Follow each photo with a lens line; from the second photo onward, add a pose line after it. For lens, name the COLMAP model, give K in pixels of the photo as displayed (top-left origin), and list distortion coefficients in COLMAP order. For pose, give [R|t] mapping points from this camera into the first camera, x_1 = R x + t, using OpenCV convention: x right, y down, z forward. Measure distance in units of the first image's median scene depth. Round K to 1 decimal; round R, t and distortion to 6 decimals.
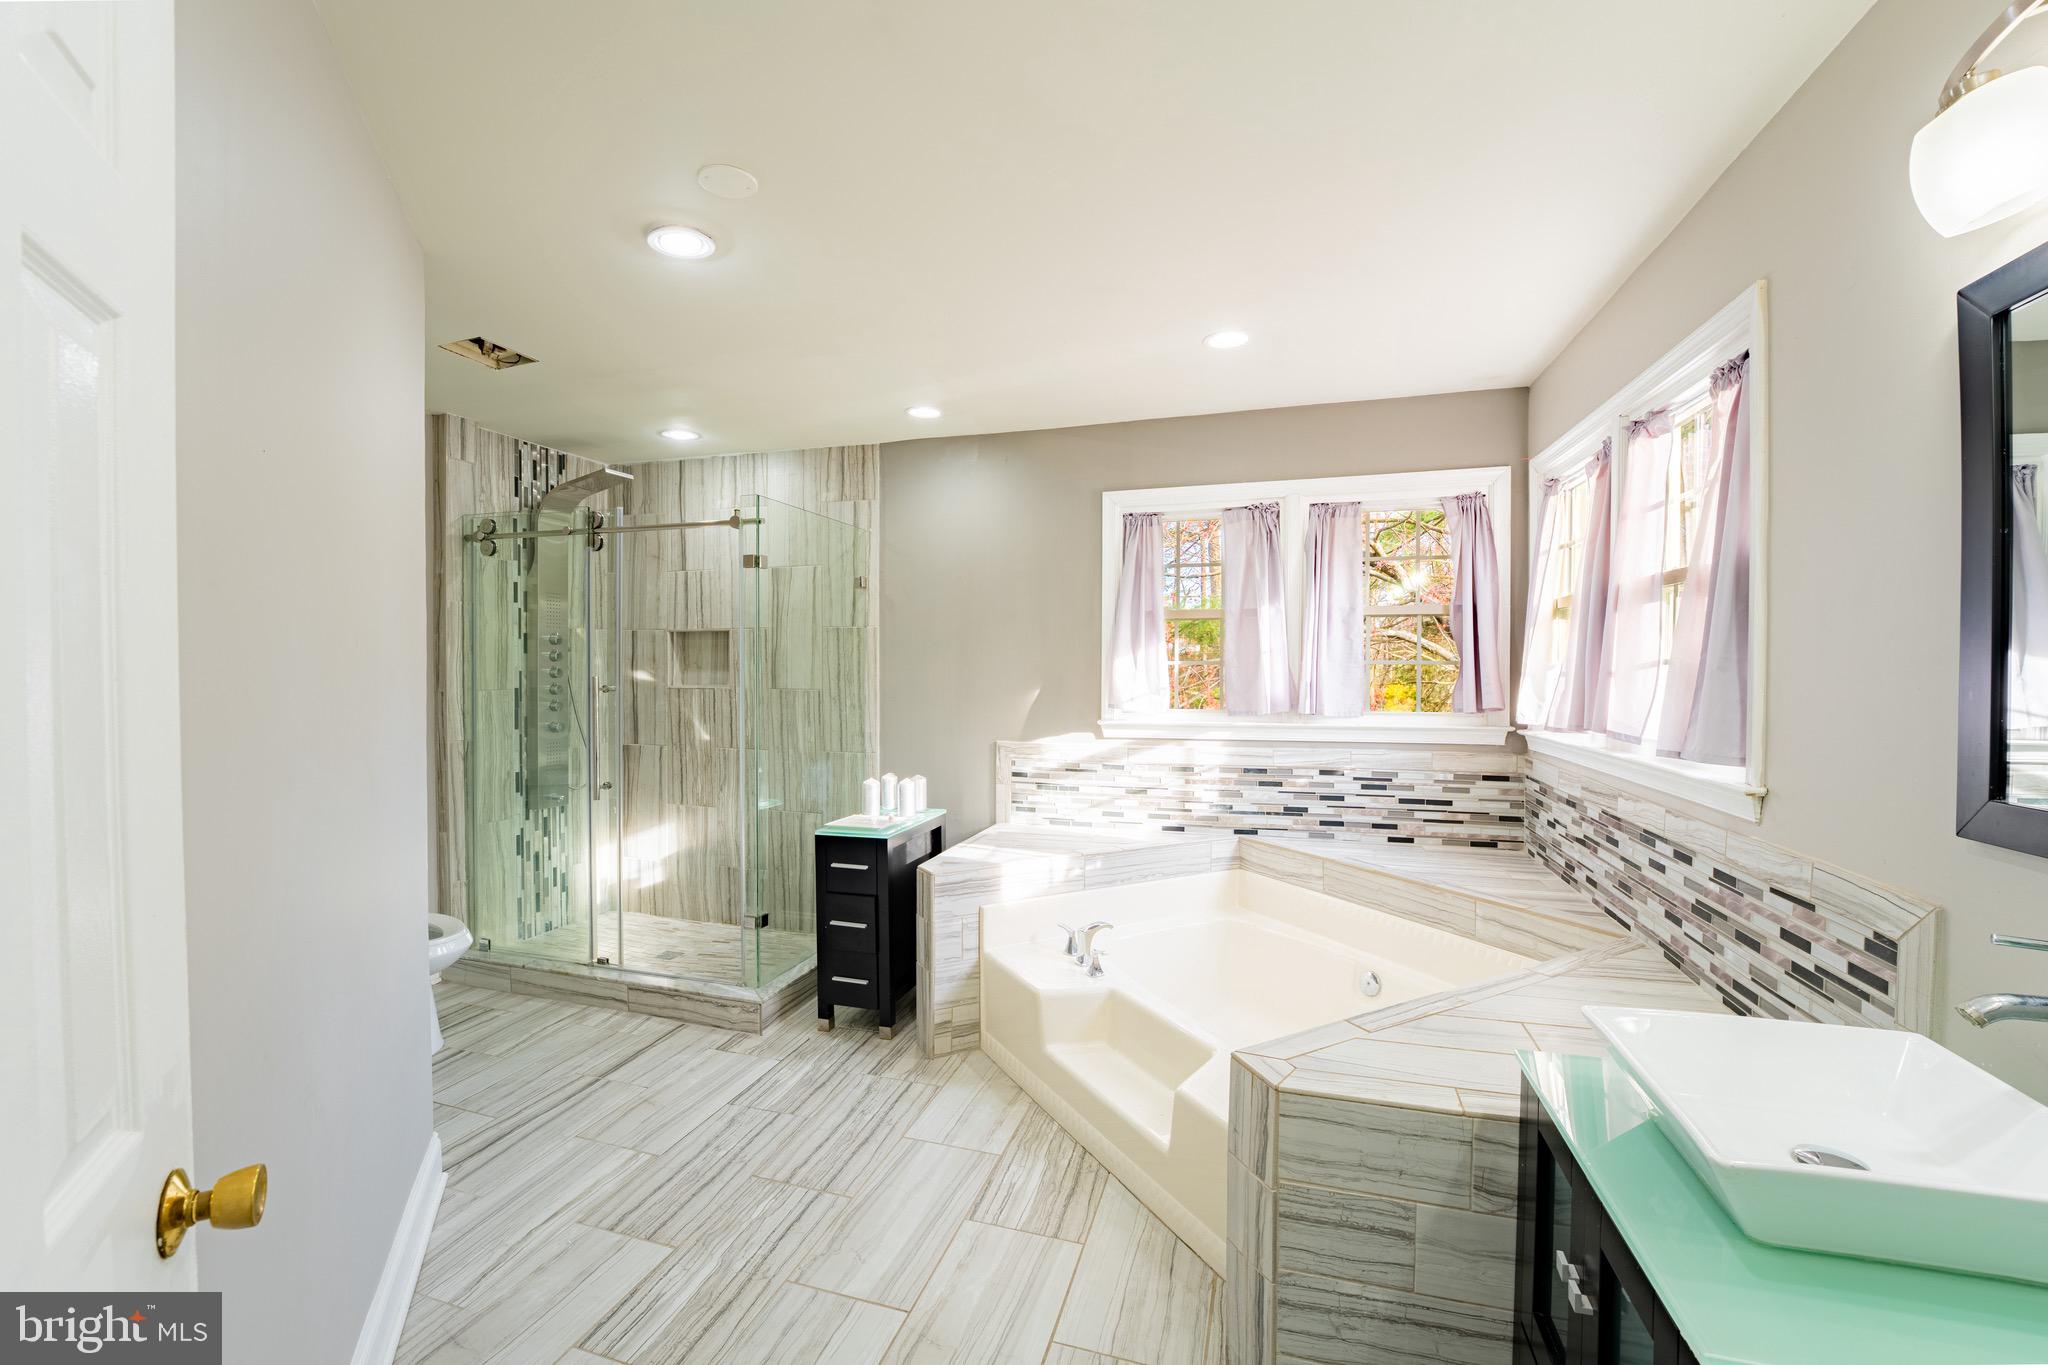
lens RADIAL K [[843.5, 0, 1024.4], [0, 843.5, 675.6], [0, 0, 1]] dist [-0.001906, -0.000083]
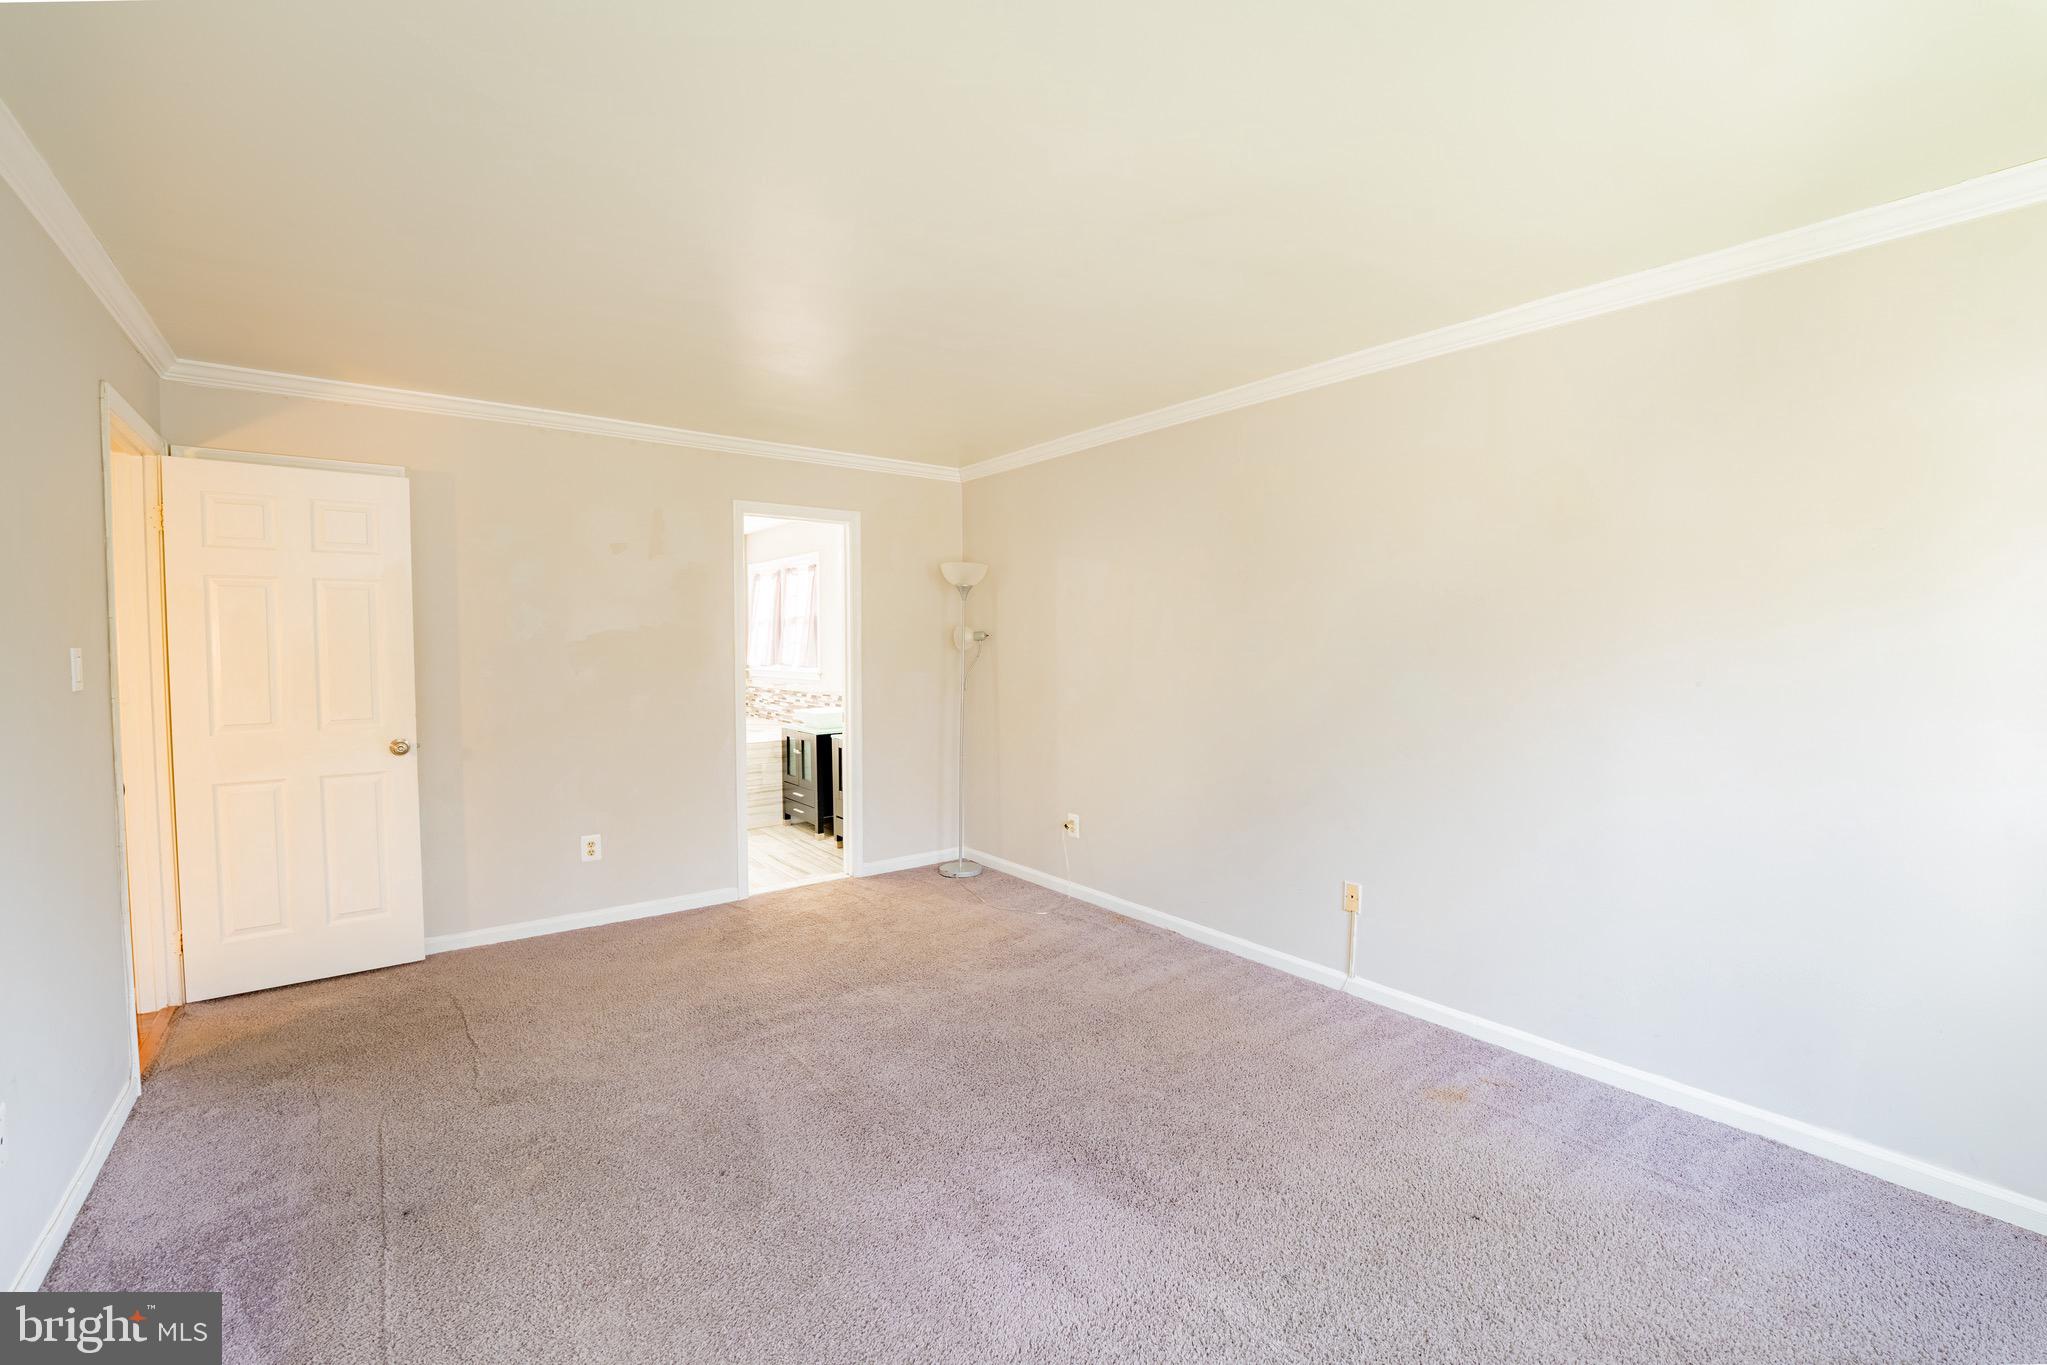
lens RADIAL K [[843.1, 0, 1019.8], [0, 843.1, 682.5], [0, 0, 1]] dist [-0.001906, -0.000083]
pose [[0.576624, -0.037738, 0.816138, -1.469974], [0.009960, 0.999183, 0.039165, 0.021939], [-0.816949, -0.014455, 0.576529, -1.658211]]
